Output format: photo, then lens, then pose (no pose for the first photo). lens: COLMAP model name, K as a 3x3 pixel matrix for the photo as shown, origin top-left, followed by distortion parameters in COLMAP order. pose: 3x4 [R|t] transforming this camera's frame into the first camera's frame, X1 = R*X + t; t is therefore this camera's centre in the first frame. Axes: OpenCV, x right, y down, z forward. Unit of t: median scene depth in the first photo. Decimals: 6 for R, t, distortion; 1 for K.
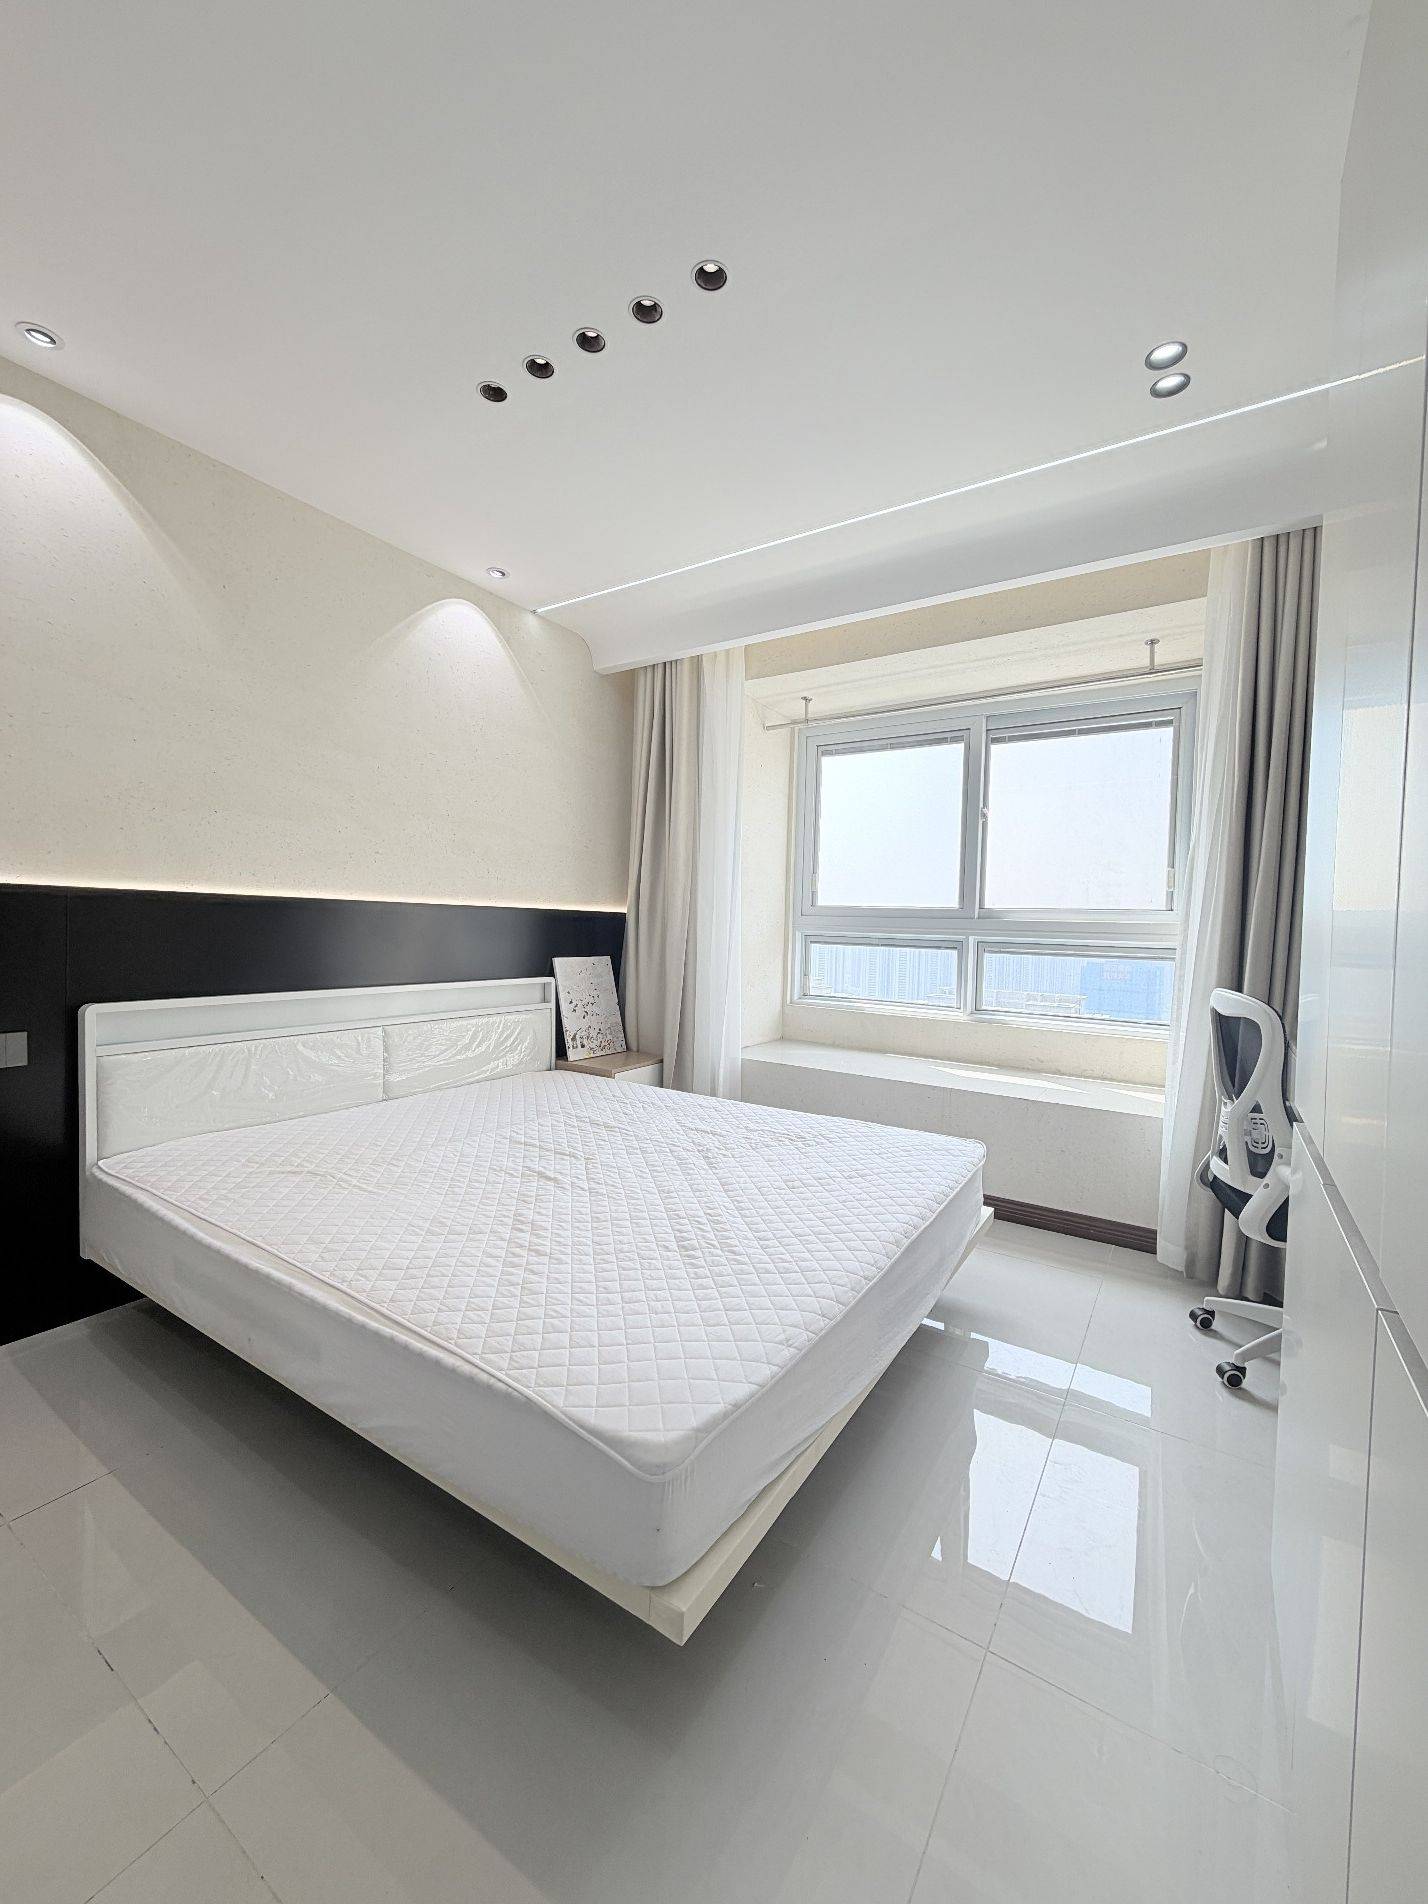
lens RADIAL K [[756.8, 0, 714.0], [0, 756.8, 952.0], [0, 0, 1]] dist [0.000590, -0.000022]
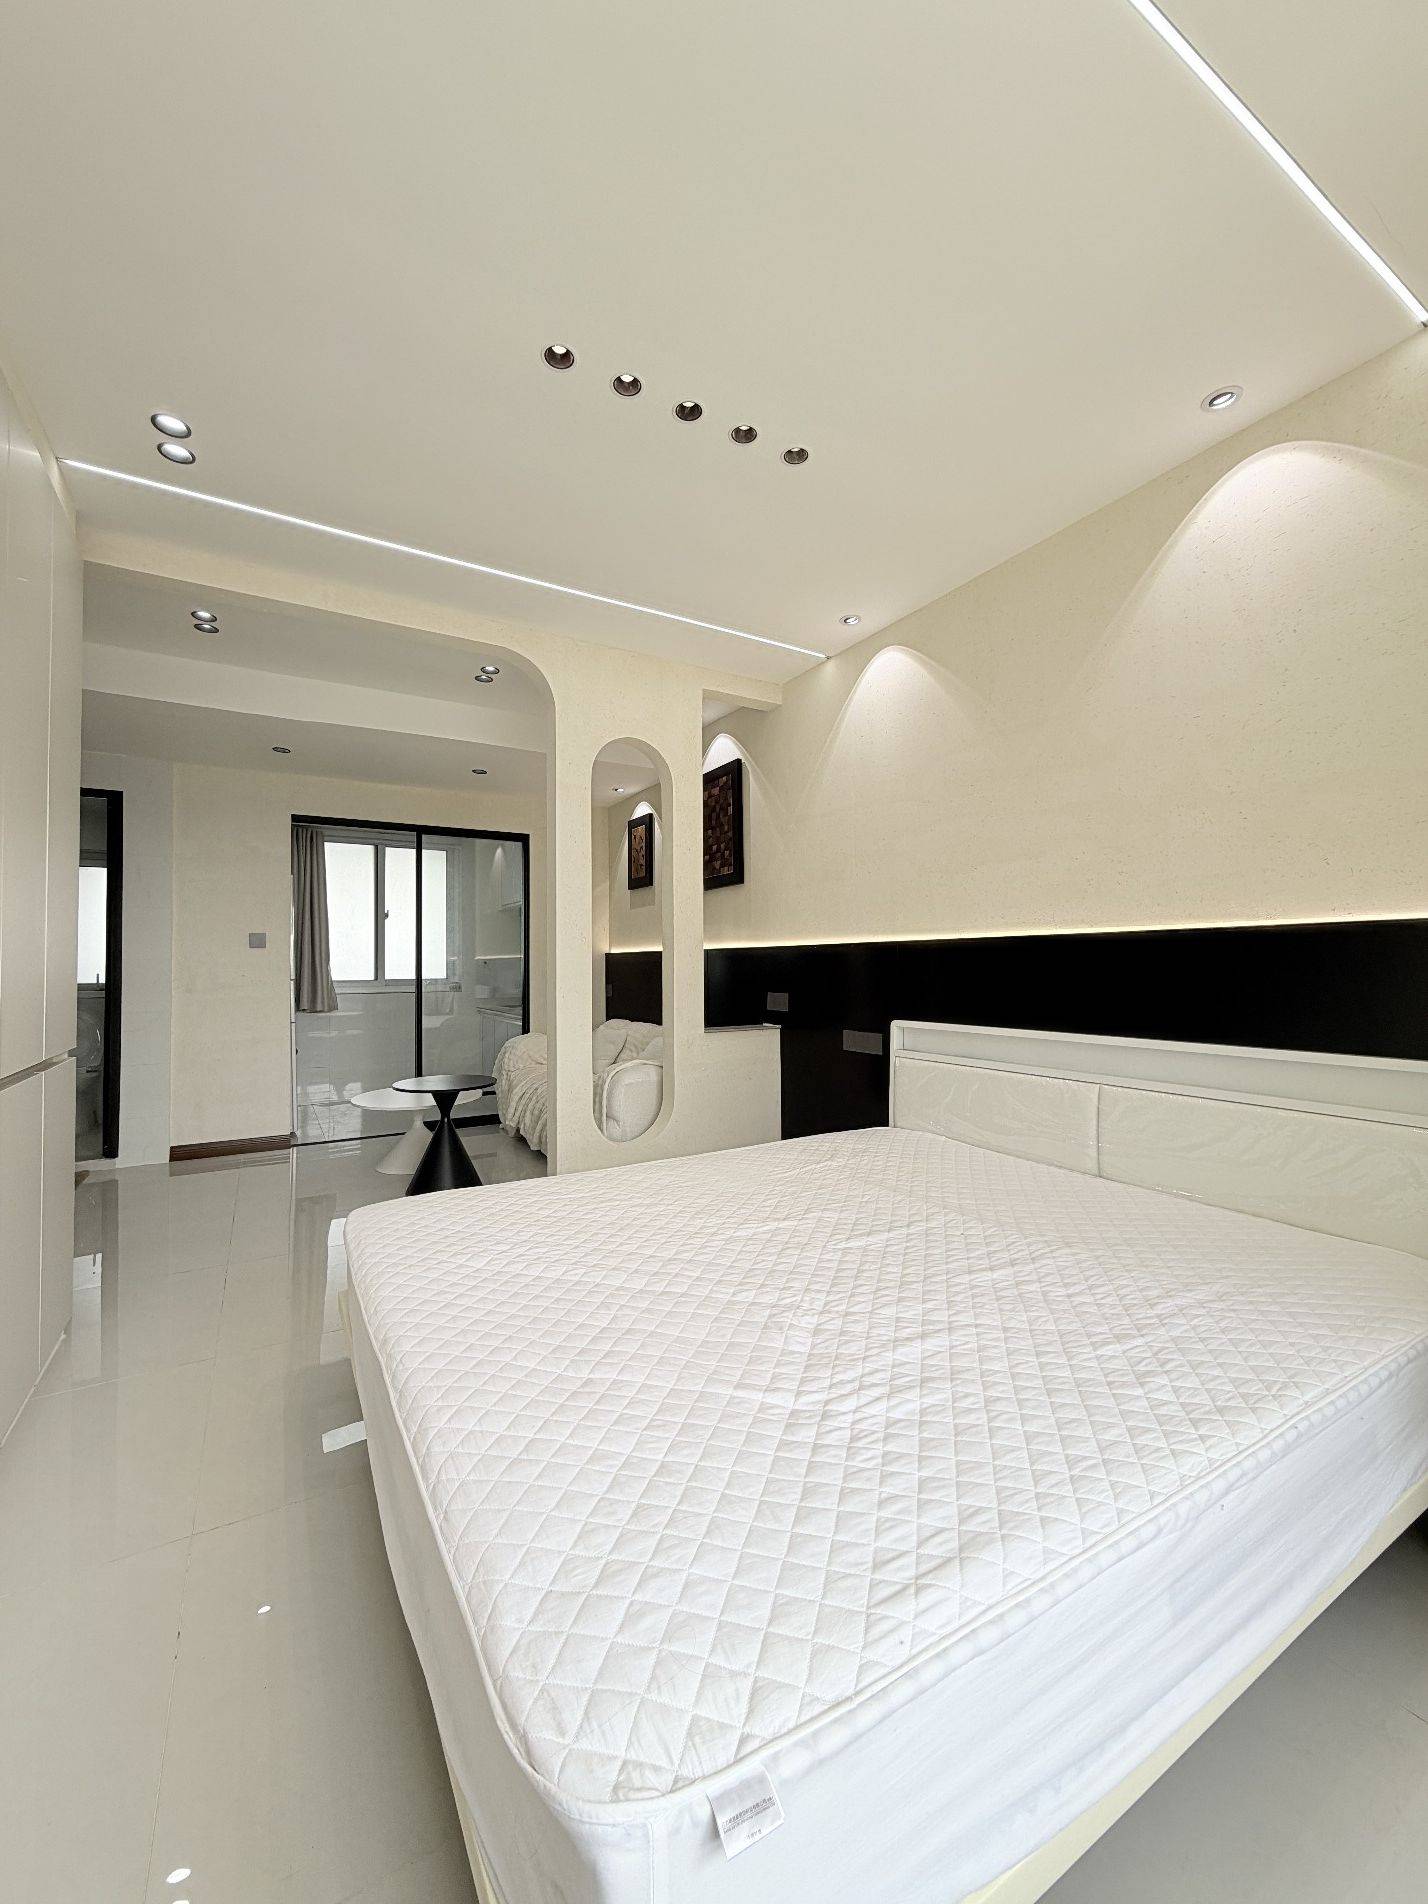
lens RADIAL K [[756.8, 0, 714.0], [0, 756.8, 952.0], [0, 0, 1]] dist [0.000590, -0.000022]
pose [[-0.450614, -0.038772, -0.891876, 0.384048], [-0.031925, 0.999117, -0.027304, -0.007323], [0.892148, 0.016169, -0.451454, 0.785856]]
